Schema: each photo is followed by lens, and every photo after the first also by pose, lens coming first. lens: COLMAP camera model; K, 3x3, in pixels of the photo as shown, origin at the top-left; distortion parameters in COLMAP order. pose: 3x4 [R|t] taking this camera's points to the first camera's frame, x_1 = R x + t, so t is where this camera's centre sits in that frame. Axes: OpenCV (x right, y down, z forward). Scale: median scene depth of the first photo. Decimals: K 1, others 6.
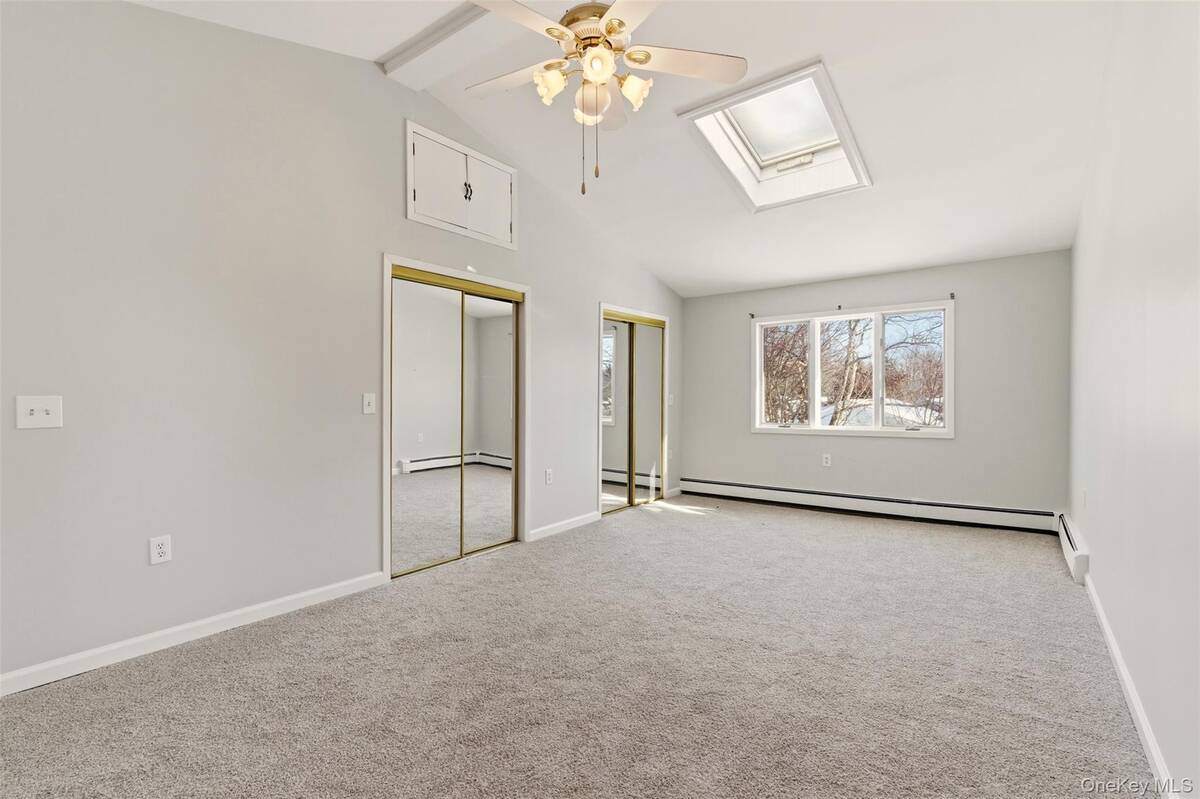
lens RADIAL K [[510.3, 0, 624.0], [0, 510.3, 391.3], [0, 0, 1]] dist [0.006899, -0.000540]
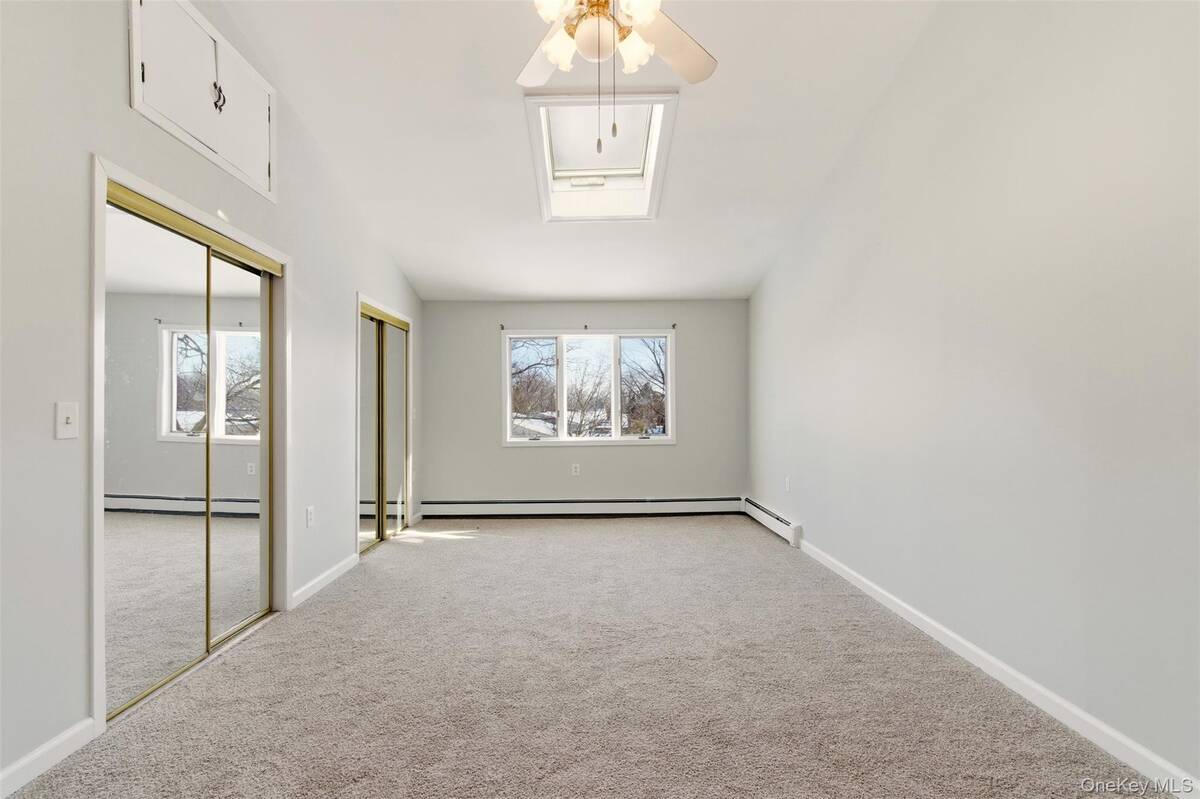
lens RADIAL K [[510.3, 0, 571.0], [0, 510.3, 404.8], [0, 0, 1]] dist [0.003031, -0.000354]
pose [[0.820748, 0.006200, 0.571256, -0.282587], [-0.004365, 0.999980, -0.004581, 0.006391], [-0.571273, 0.001266, 0.820759, 0.182571]]
